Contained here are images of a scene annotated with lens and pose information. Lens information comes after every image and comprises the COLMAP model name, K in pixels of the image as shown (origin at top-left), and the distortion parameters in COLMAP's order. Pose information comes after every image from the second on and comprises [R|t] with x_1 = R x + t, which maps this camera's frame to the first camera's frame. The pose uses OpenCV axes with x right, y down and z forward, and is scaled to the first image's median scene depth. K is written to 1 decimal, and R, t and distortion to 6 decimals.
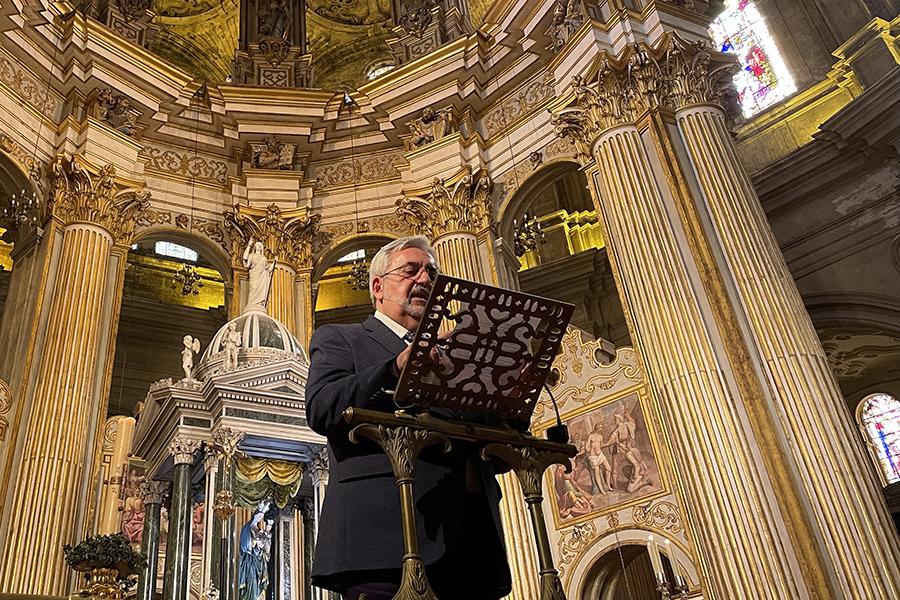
lens RADIAL K [[866.9, 0, 323.5], [0, 866.9, 250.6], [0, 0, 1]] dist [0.110509, -0.132081]
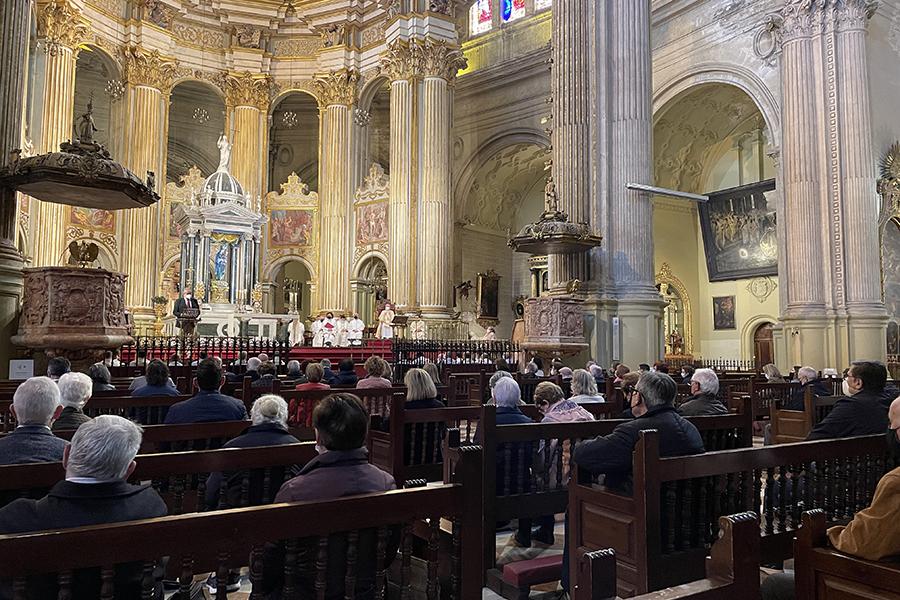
lens RADIAL K [[676.3, 0, 446.8], [0, 676.3, 290.8], [0, 0, 1]] dist [0.096220, -0.123412]
pose [[0.989201, 0.054011, 0.136252, 0.242564], [-0.114700, 0.864012, 0.490232, -0.521325], [-0.091246, -0.500566, 0.860876, -0.723491]]
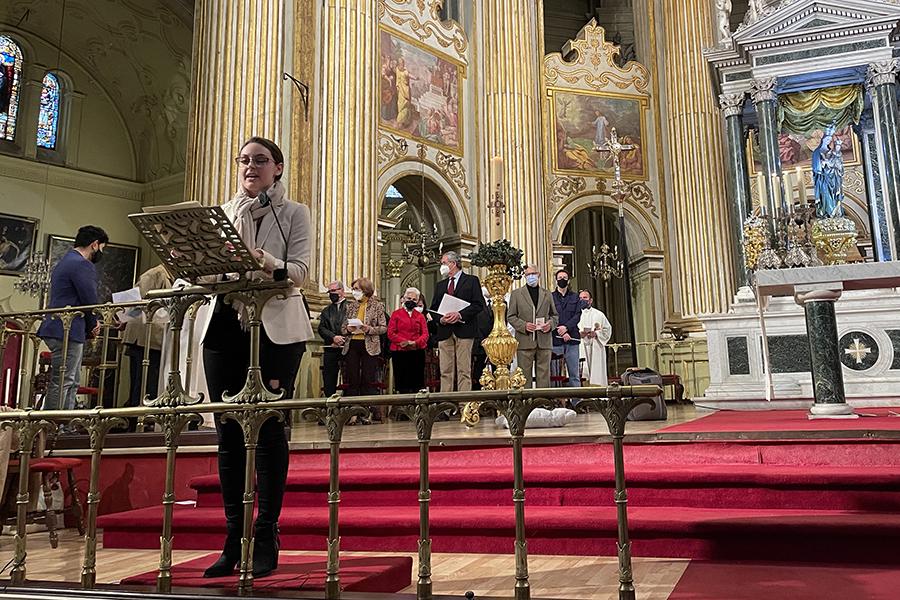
lens RADIAL K [[788.2, 0, 536.0], [0, 788.2, 221.5], [0, 0, 1]] dist [0.077176, -0.102830]
pose [[0.770000, -0.131091, -0.624431, 0.170890], [0.374046, 0.885599, 0.275324, -0.008365], [0.516903, -0.445566, 0.730946, 0.033459]]
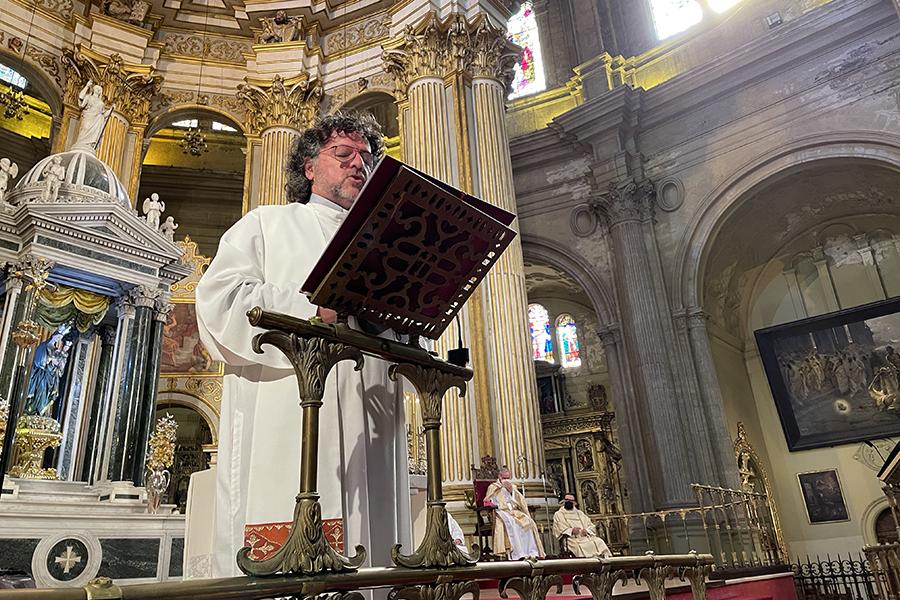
lens RADIAL K [[677.6, 0, 449.7], [0, 677.6, 280.6], [0, 0, 1]] dist [0.088078, -0.110444]
pose [[0.891897, 0.161694, 0.422345, -0.008346], [-0.237758, 0.962070, 0.133766, 0.003576], [-0.384696, -0.219721, 0.896511, 0.040710]]
